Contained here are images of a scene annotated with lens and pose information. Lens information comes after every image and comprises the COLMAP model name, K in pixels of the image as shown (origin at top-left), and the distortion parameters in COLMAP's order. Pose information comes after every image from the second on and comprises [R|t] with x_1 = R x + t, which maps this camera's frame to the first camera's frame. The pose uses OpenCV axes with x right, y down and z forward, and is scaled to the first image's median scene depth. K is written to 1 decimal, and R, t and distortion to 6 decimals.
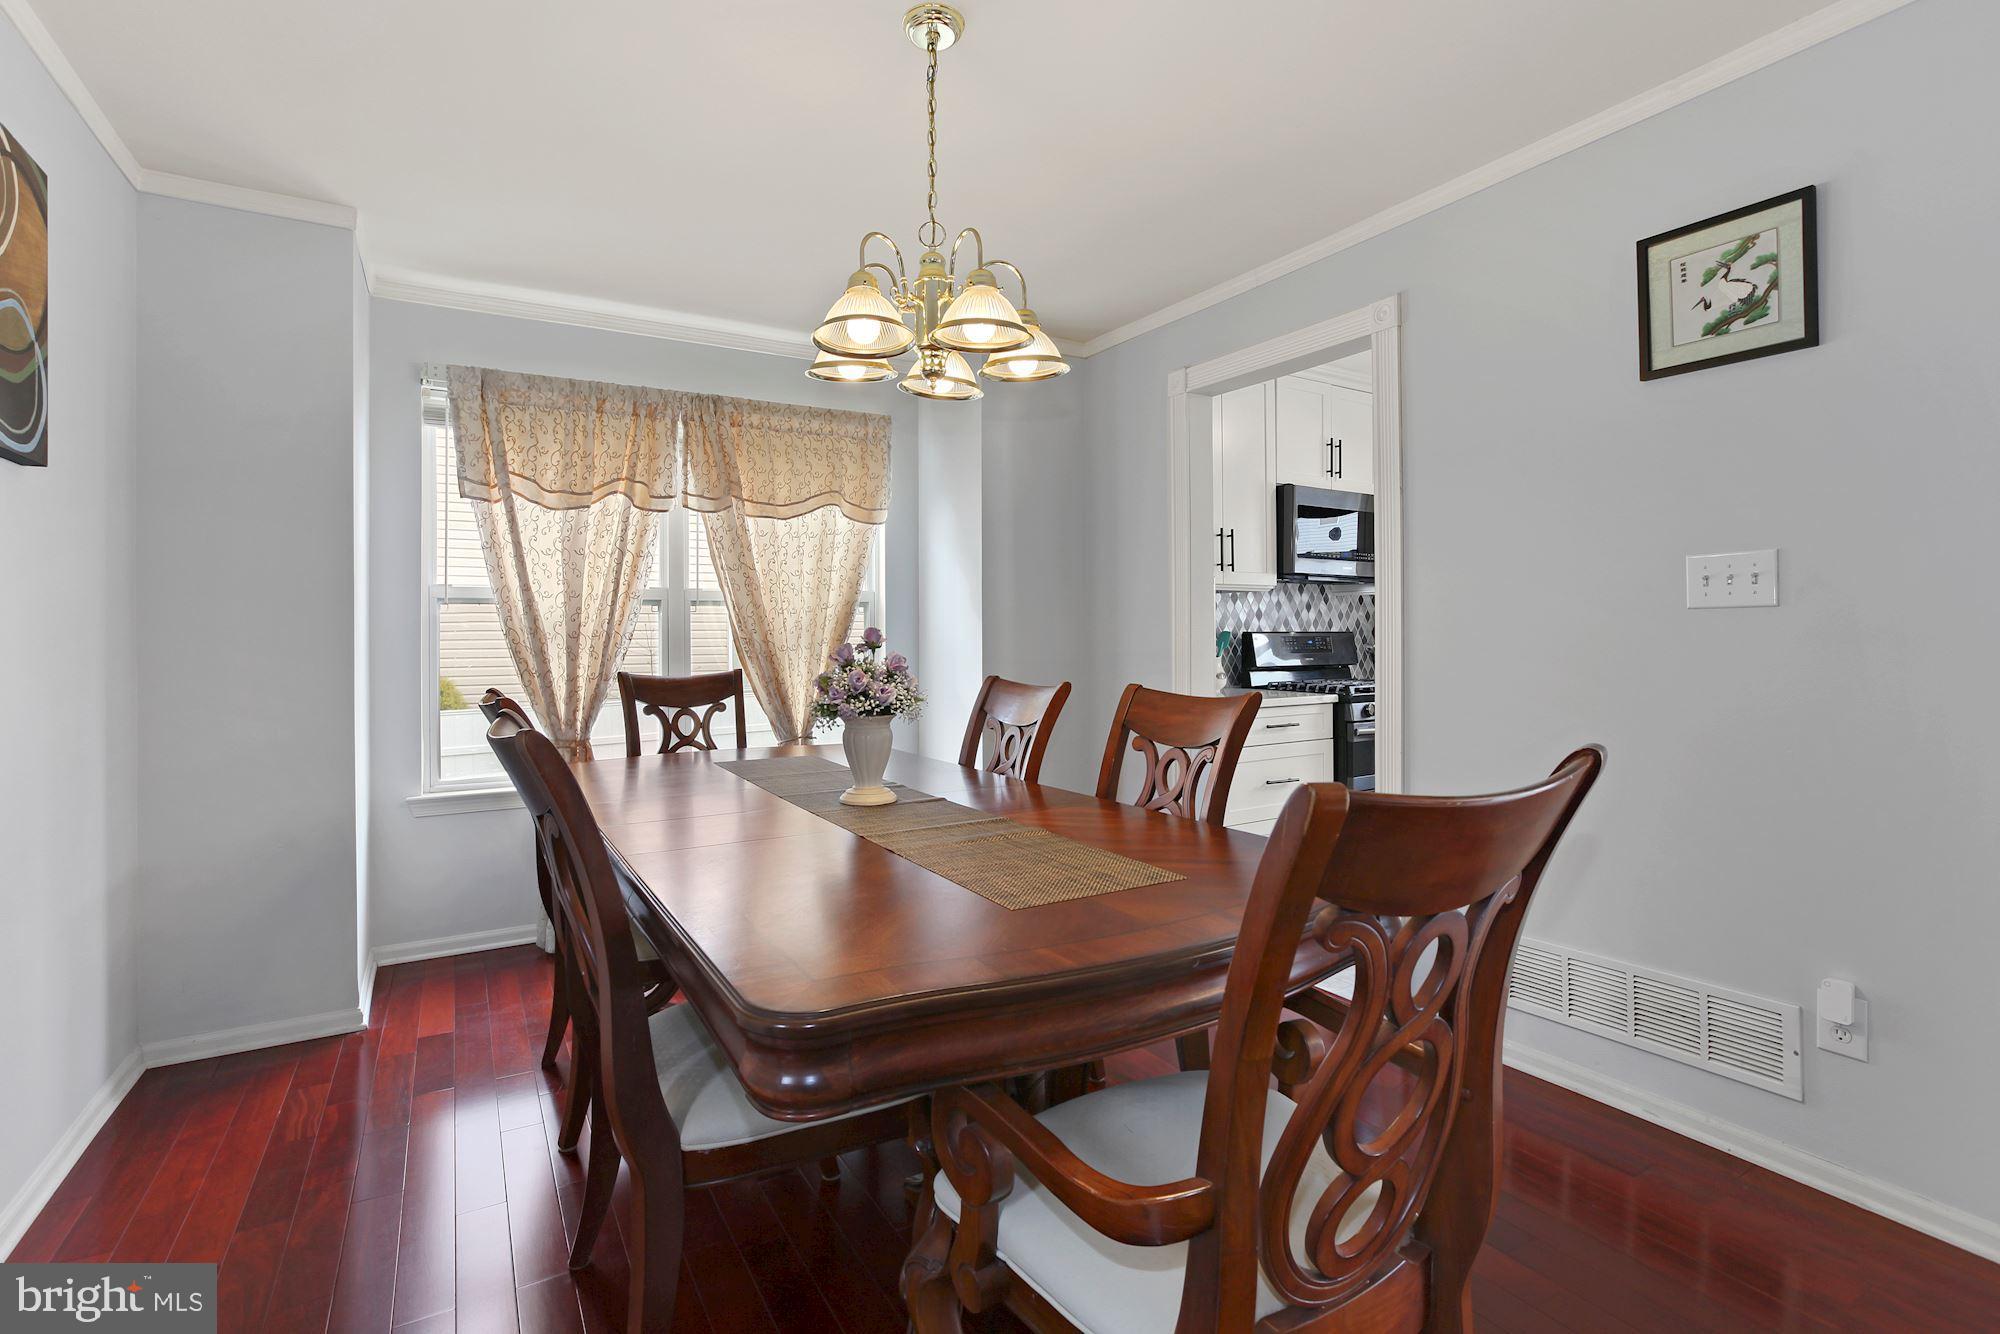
lens RADIAL K [[917.8, 0, 1004.2], [0, 917.8, 632.7], [0, 0, 1]] dist [-0.011408, 0.000455]
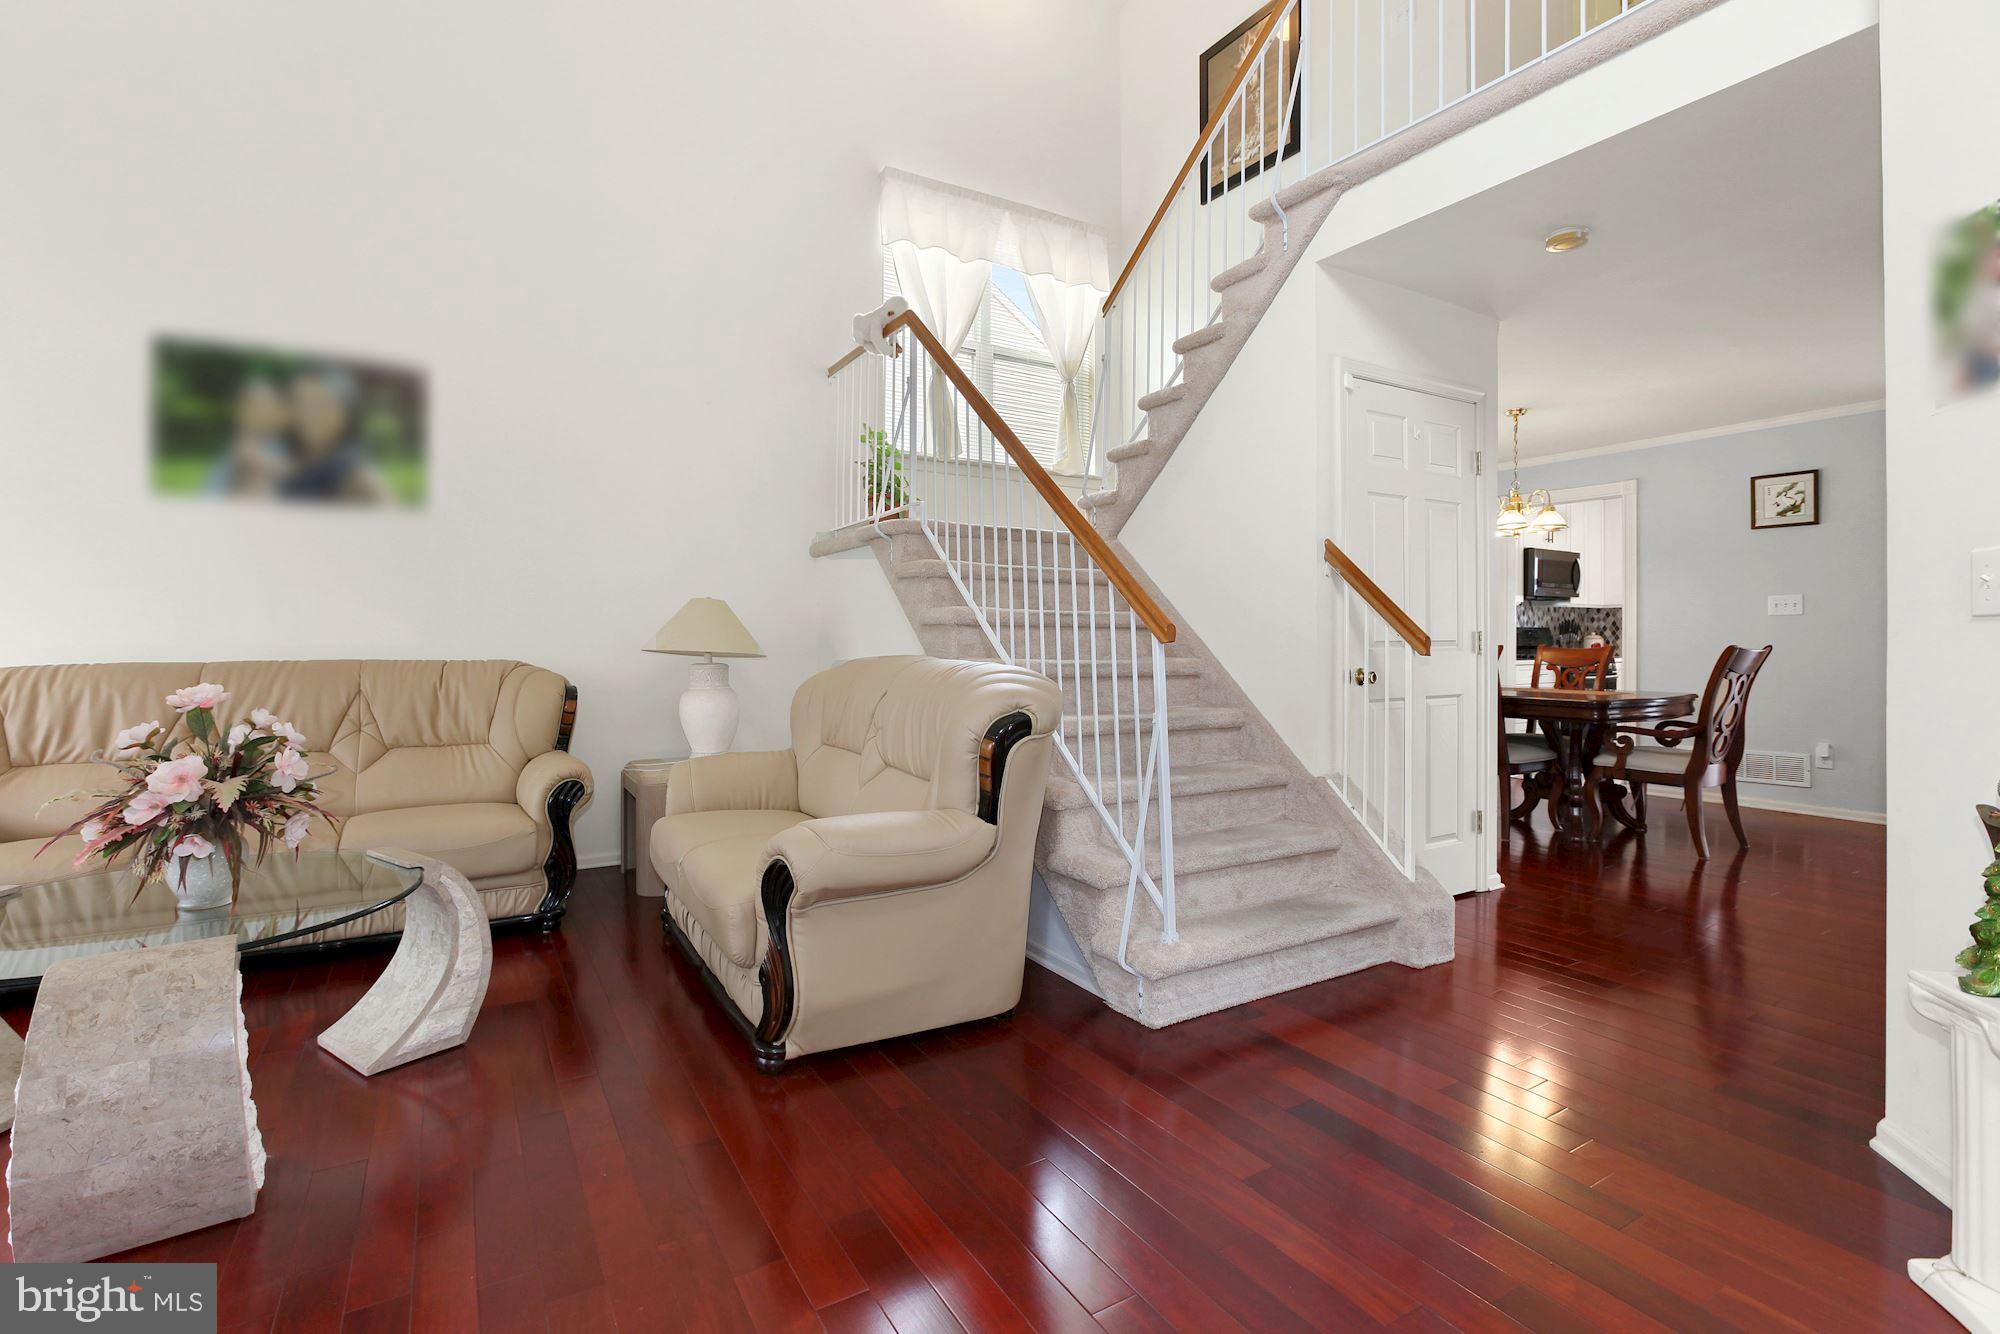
lens RADIAL K [[917.8, 0, 991.6], [0, 917.8, 635.9], [0, 0, 1]] dist [-0.011408, 0.000455]
pose [[0.999945, 0.010509, -0.000176, -0.715232], [-0.010509, 0.999945, 0.000494, 0.026021], [0.000181, -0.000493, 1.000000, -0.782545]]
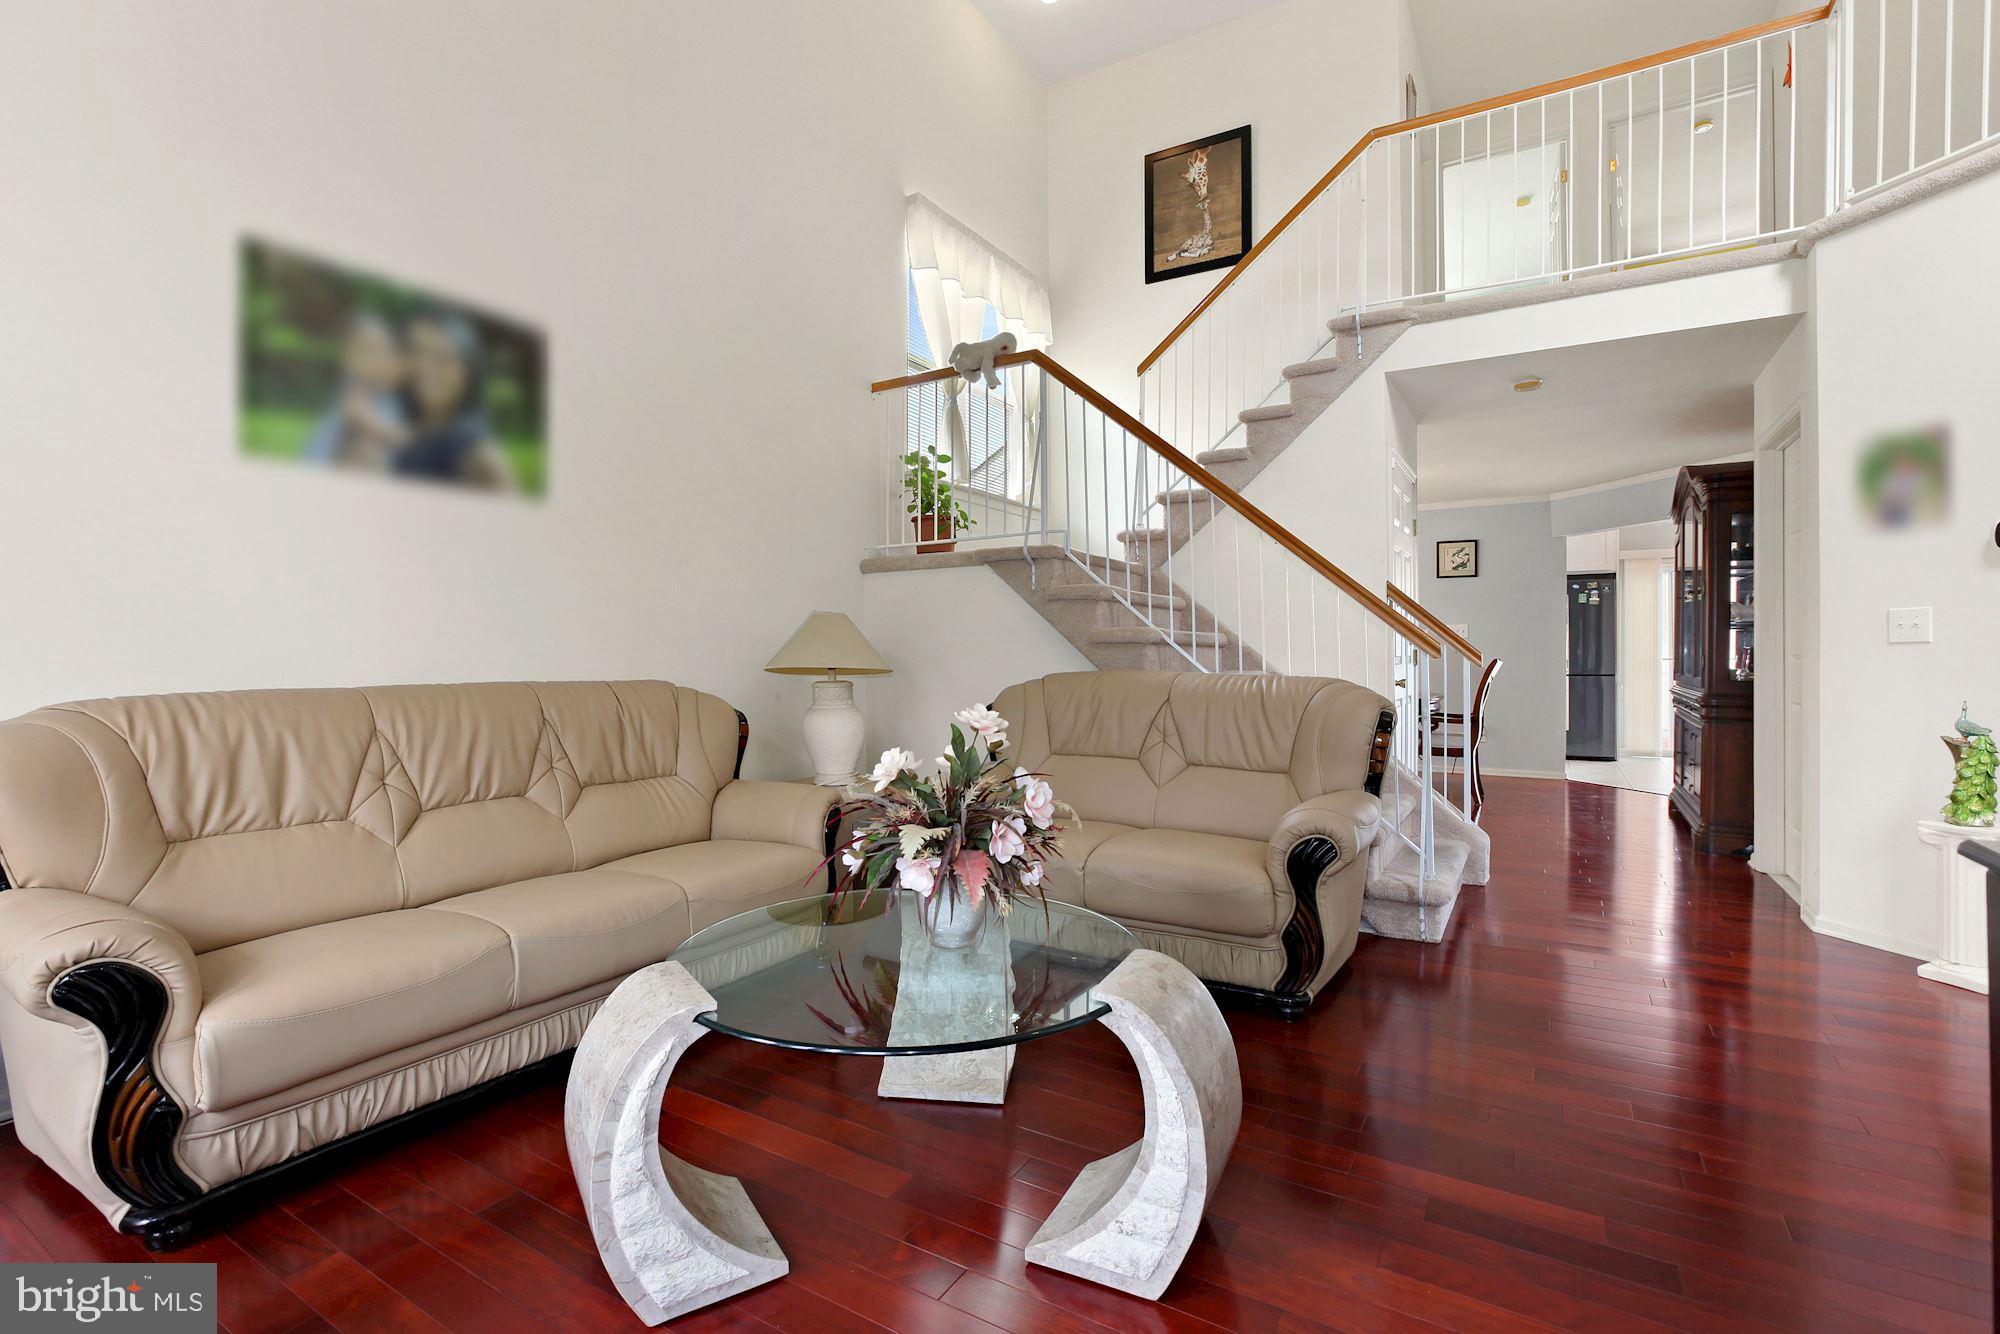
lens RADIAL K [[917.8, 0, 993.9], [0, 917.8, 651.8], [0, 0, 1]] dist [-0.011408, 0.000455]
pose [[0.881543, 0.010591, 0.471985, -1.302696], [-0.009566, 0.999944, -0.004572, 0.031774], [-0.472007, -0.000485, 0.881595, -0.714590]]
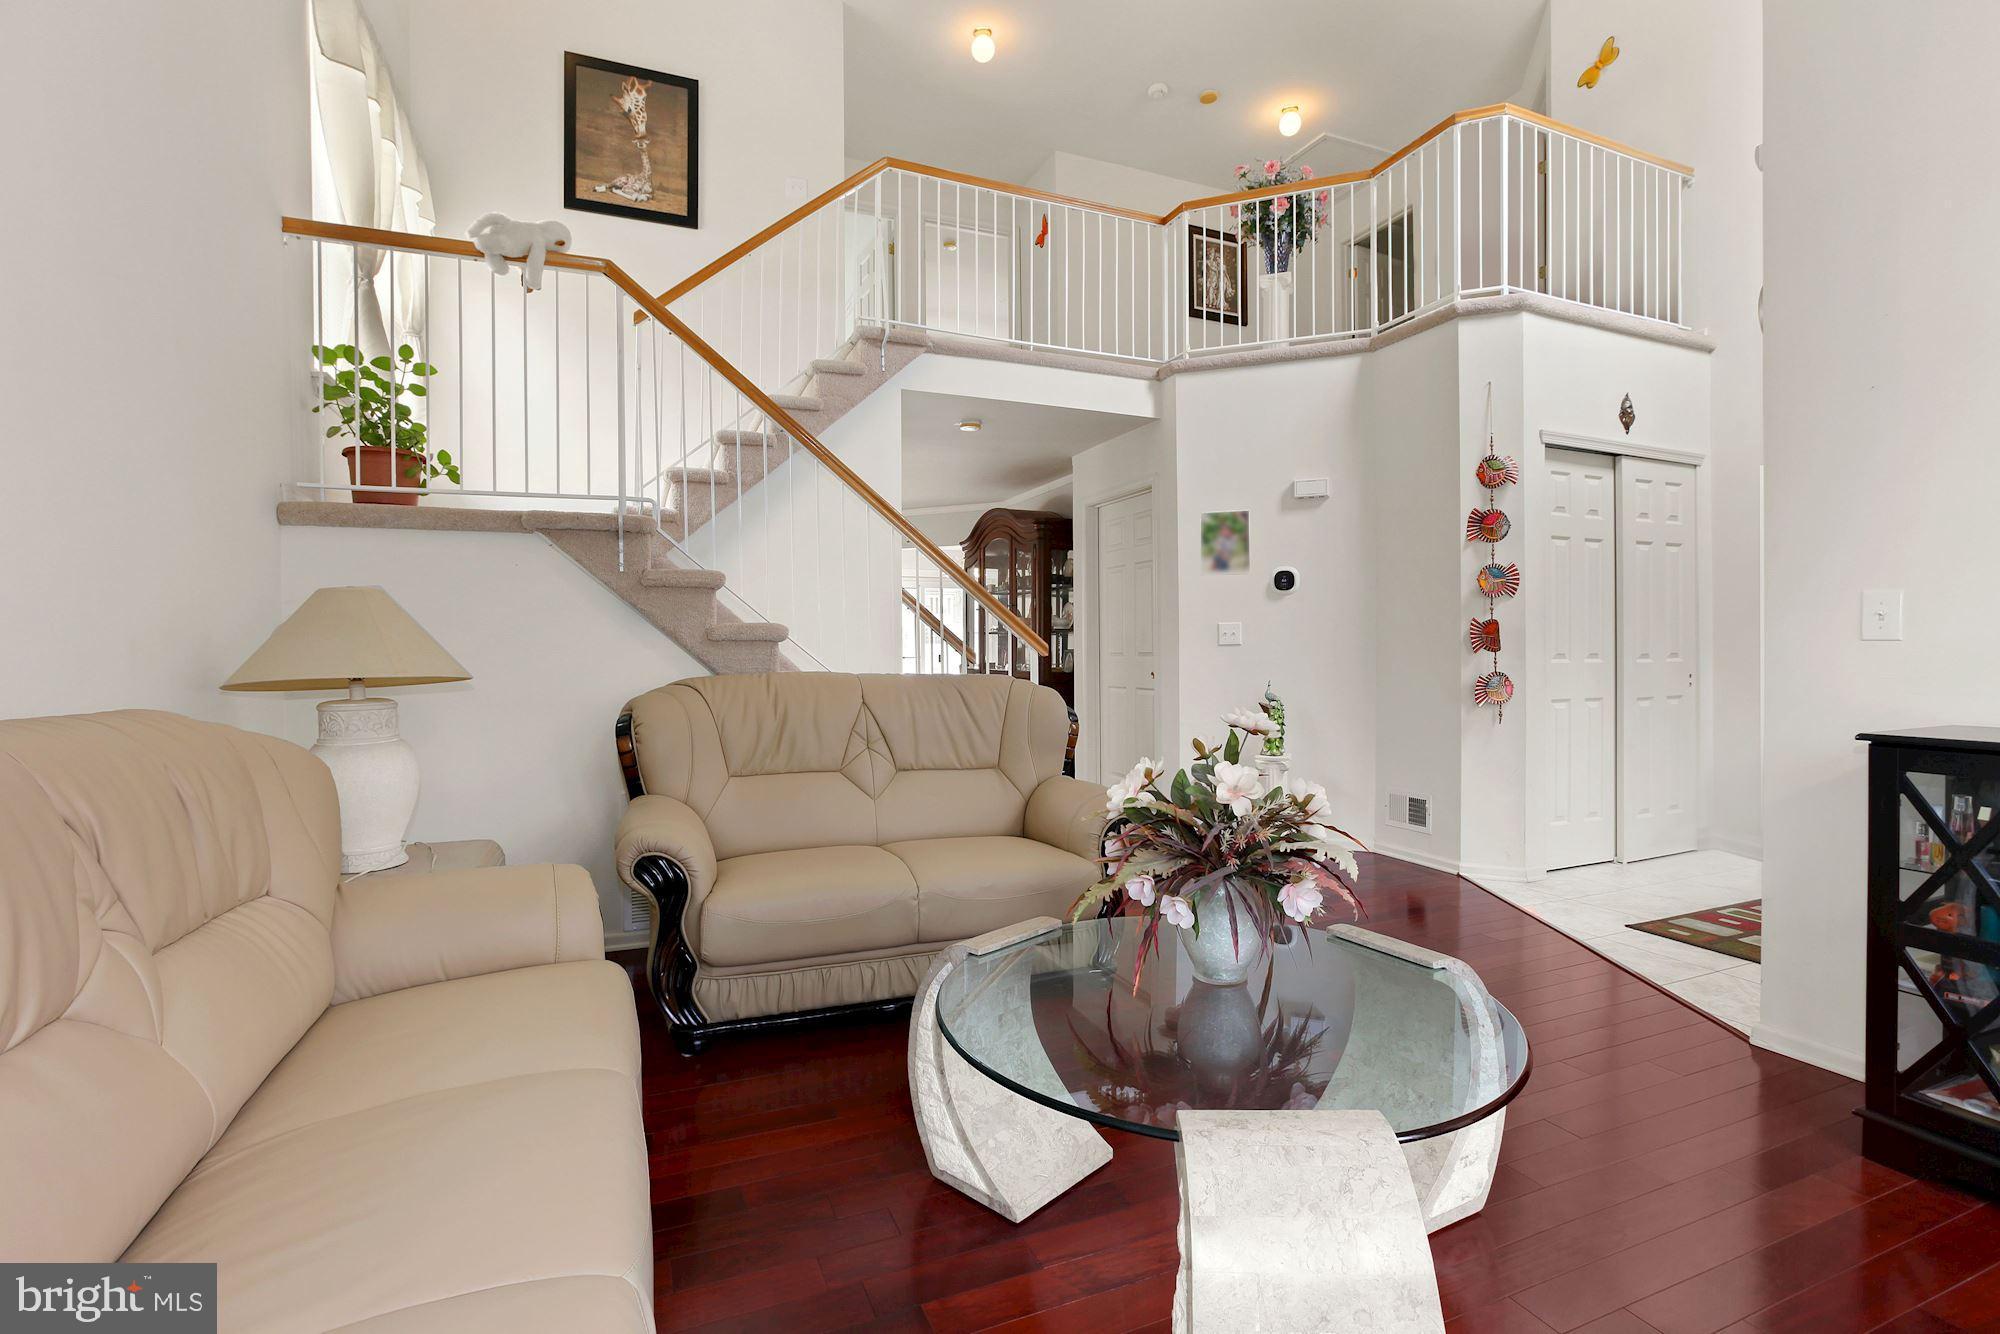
lens RADIAL K [[917.8, 0, 993.7], [0, 917.8, 662.1], [0, 0, 1]] dist [-0.011408, 0.000455]
pose [[0.146759, -0.000252, 0.989172, -1.504210], [0.002062, 0.999998, -0.000051, 0.036056], [-0.989170, 0.002047, 0.146759, -0.293746]]
